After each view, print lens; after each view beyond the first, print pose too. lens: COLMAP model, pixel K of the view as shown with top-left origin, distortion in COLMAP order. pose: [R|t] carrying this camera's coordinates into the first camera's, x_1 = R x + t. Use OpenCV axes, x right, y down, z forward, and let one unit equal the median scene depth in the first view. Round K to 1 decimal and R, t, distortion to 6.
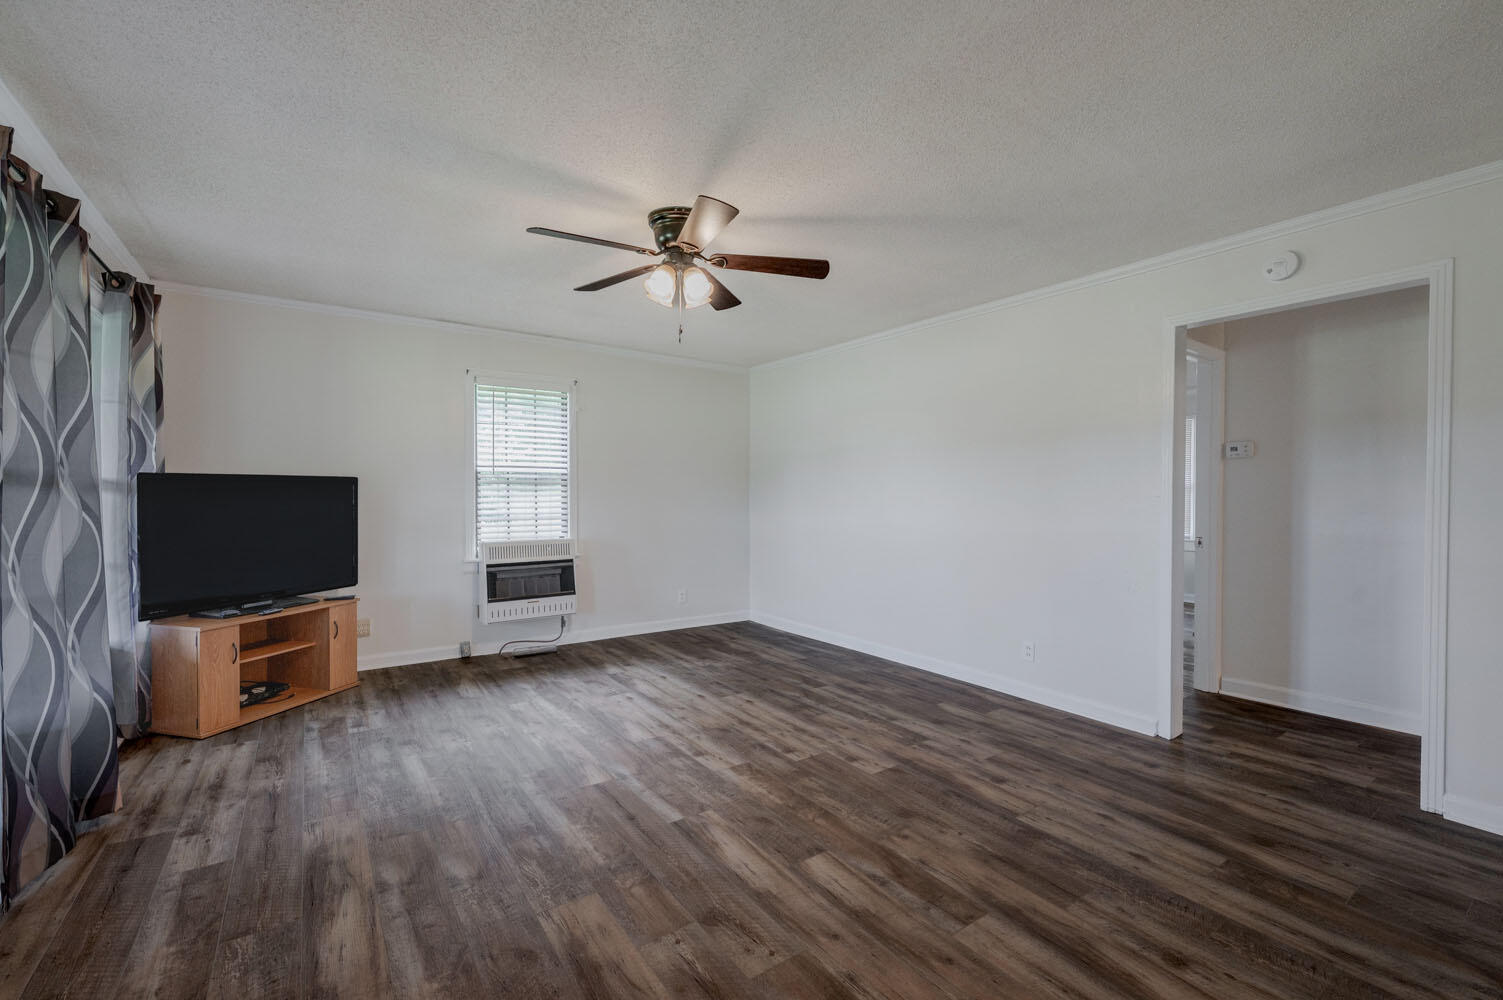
lens RADIAL K [[629.7, 0, 751.5], [0, 629.7, 500.0], [0, 0, 1]] dist [0.000610, 0.000040]
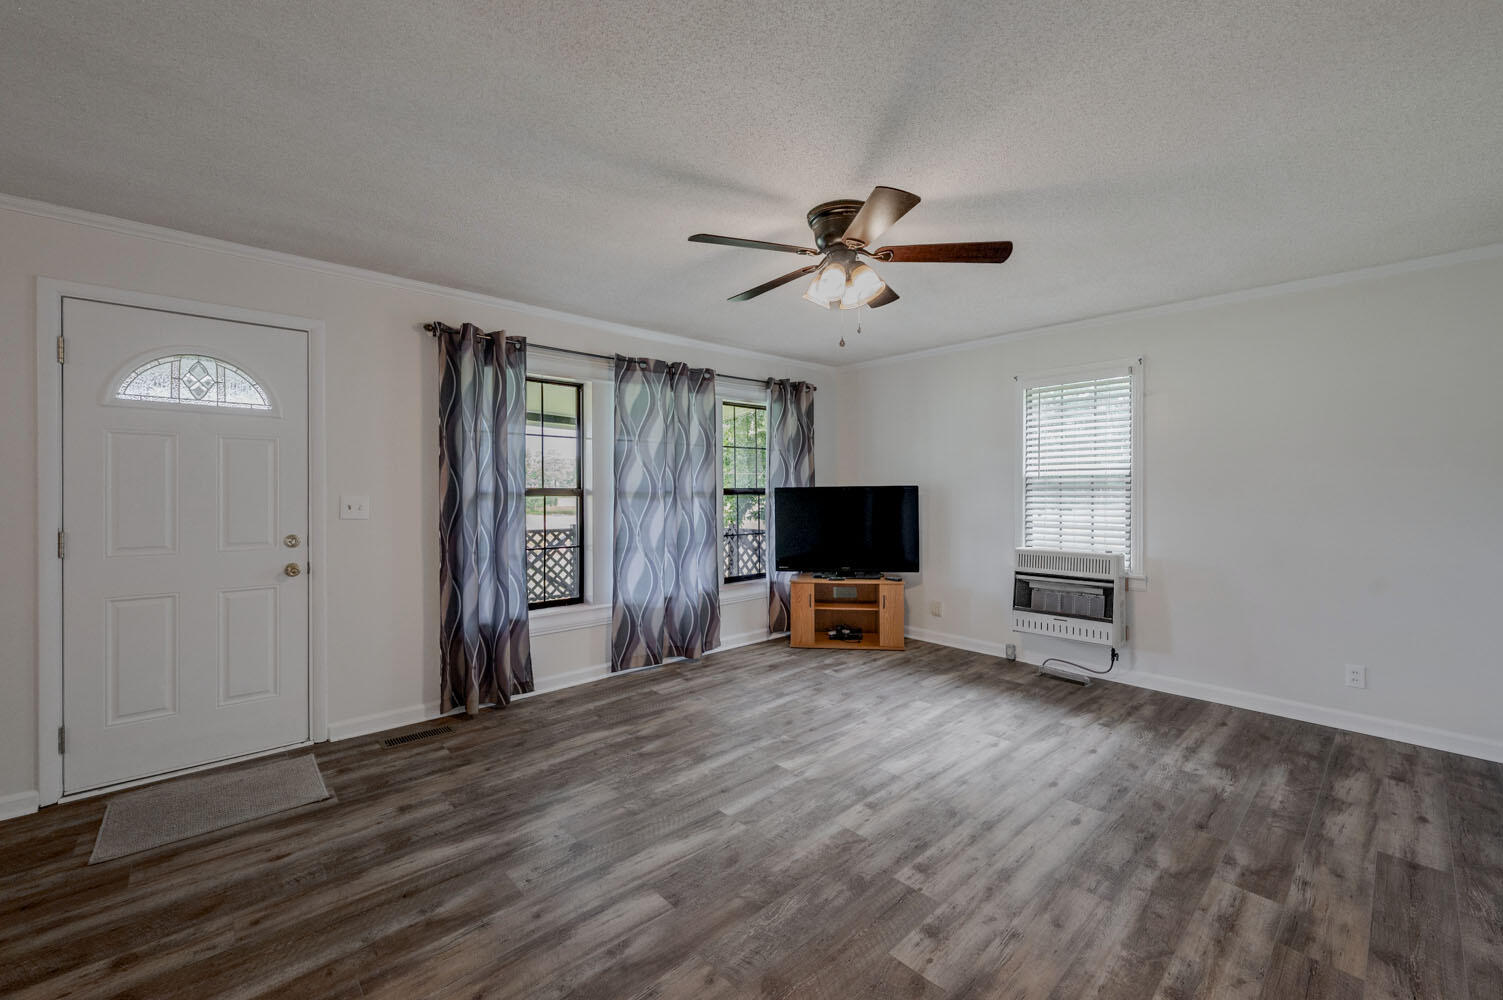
lens RADIAL K [[601.2, 0, 751.5], [0, 601.2, 500.0], [0, 0, 1]] dist [0.001430, 0.000020]
pose [[0.135897, 0.015498, -0.990602, 0.623762], [-0.002826, 0.999880, 0.015256, -0.030988], [0.990719, 0.000726, 0.135925, 0.624269]]
